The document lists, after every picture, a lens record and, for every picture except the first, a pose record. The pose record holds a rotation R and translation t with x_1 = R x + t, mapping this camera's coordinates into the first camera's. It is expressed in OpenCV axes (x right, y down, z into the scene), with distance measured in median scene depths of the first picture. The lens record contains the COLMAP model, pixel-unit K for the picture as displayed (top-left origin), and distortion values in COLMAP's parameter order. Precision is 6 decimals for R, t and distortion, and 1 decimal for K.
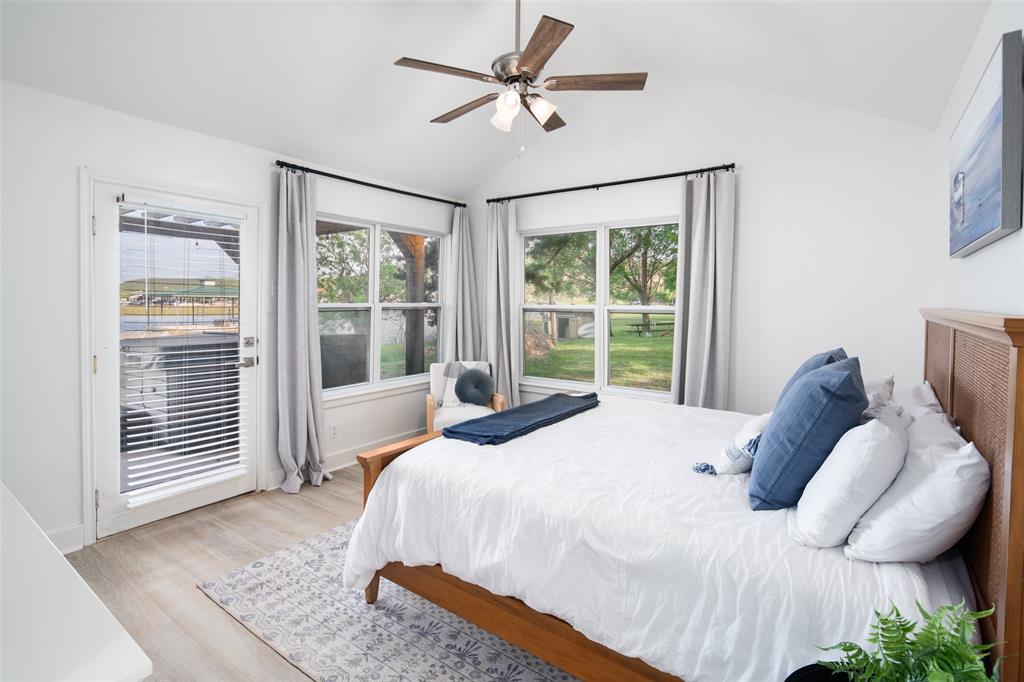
lens RADIAL K [[494.1, 0, 505.6], [0, 494.1, 335.8], [0, 0, 1]] dist [0.002449, -0.001424]
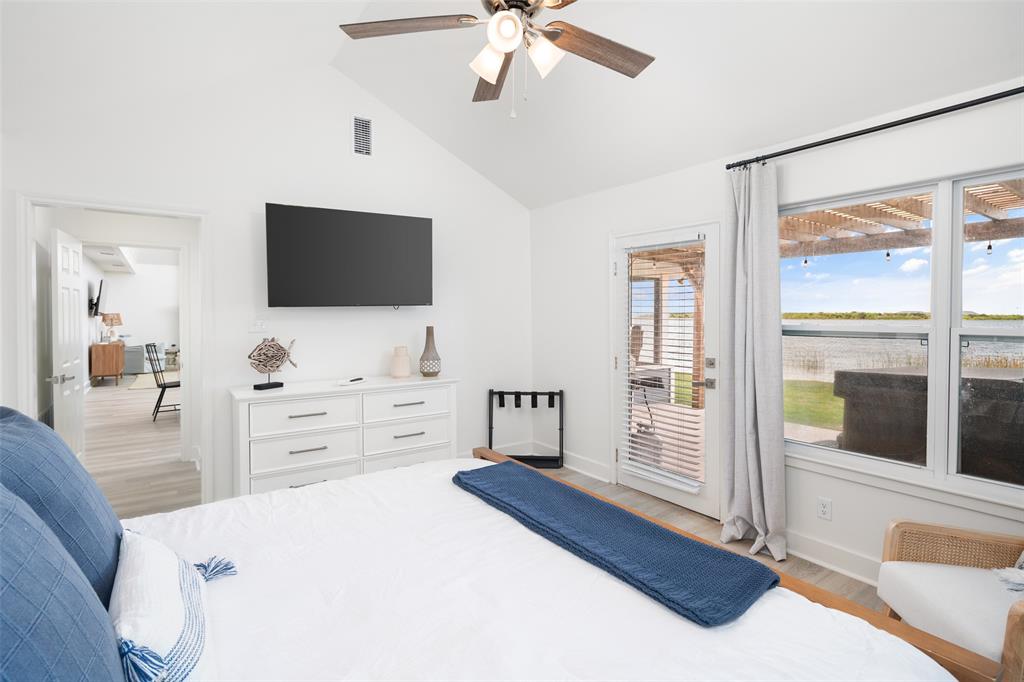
lens RADIAL K [[494.1, 0, 505.6], [0, 494.1, 335.8], [0, 0, 1]] dist [0.002449, -0.001424]
pose [[-0.333255, 0.025707, -0.942486, 0.539483], [-0.072012, 0.996014, 0.052629, -0.062394], [0.940083, 0.085410, -0.330076, 0.945678]]
